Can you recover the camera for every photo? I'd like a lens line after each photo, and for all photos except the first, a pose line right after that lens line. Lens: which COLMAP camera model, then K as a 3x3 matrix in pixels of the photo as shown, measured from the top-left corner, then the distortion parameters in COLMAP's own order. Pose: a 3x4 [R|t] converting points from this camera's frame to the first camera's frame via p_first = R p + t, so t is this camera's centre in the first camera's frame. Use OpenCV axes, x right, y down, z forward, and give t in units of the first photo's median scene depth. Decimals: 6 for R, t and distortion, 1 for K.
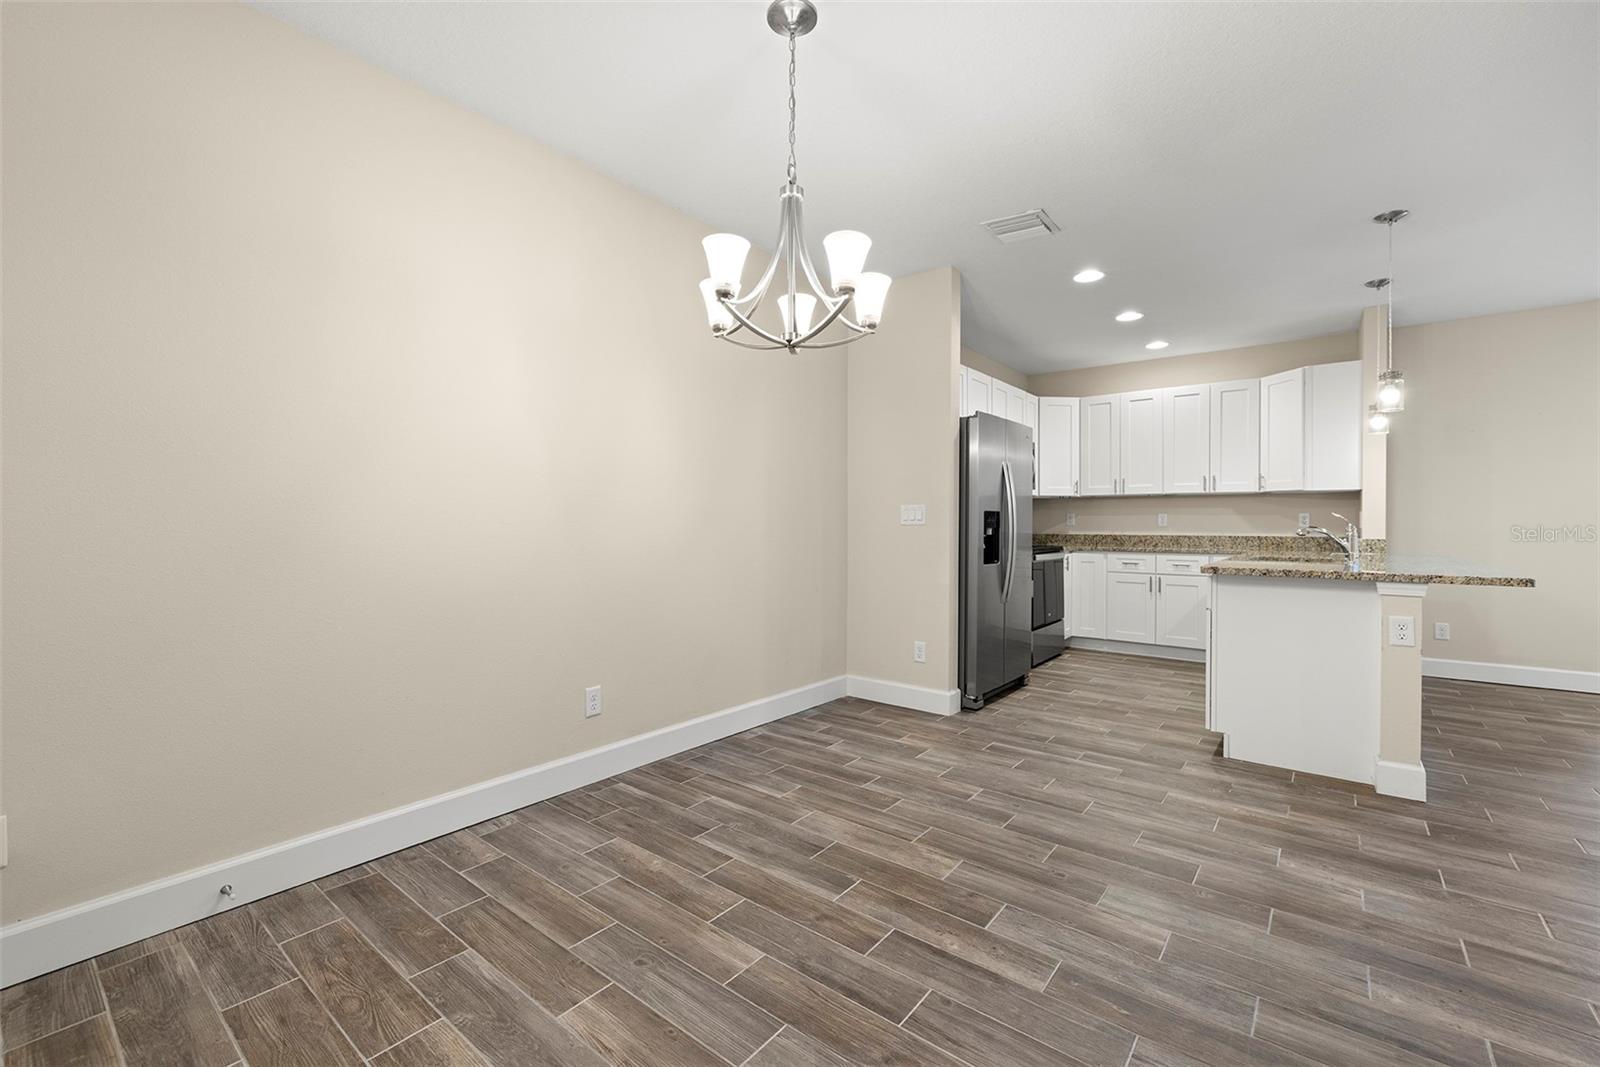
lens RADIAL K [[680.0, 0, 798.3], [0, 680.0, 525.2], [0, 0, 1]] dist [0.004189, -0.001295]
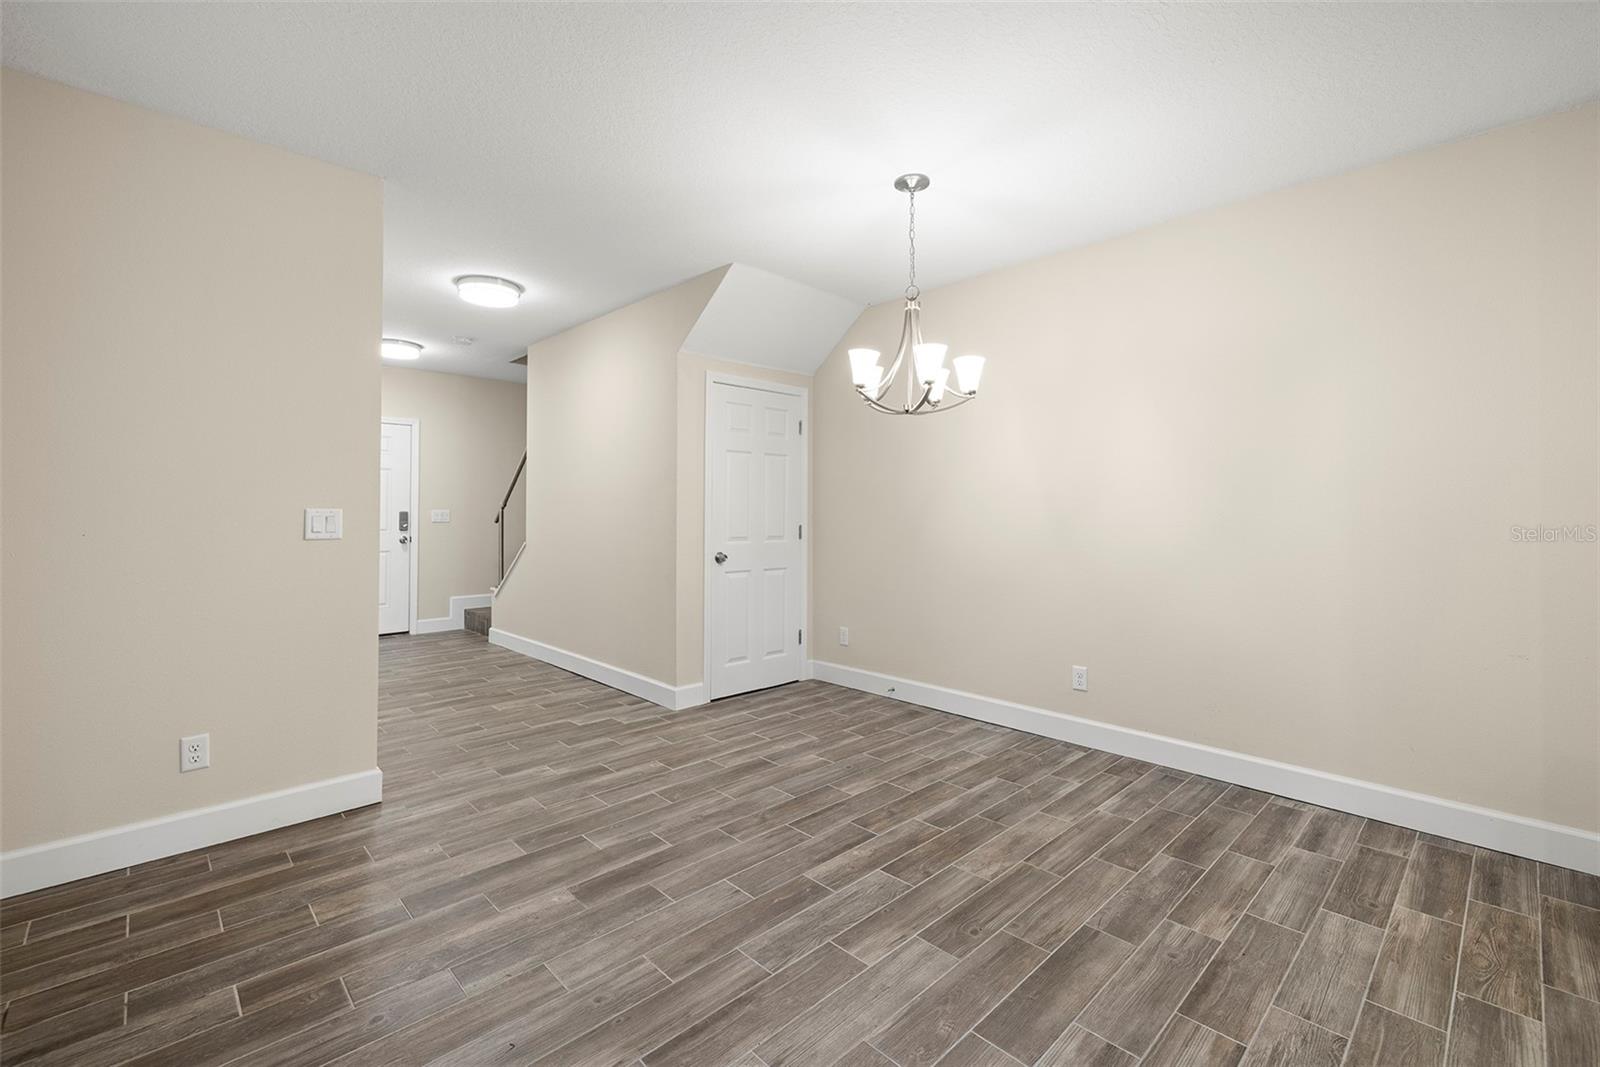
lens RADIAL K [[680.0, 0, 802.1], [0, 680.0, 500.6], [0, 0, 1]] dist [0.004189, -0.001295]
pose [[-0.132893, -0.024007, -0.990840, 0.684259], [-0.005947, 0.999708, -0.023424, -0.022346], [0.991113, 0.002779, -0.132997, 0.455827]]
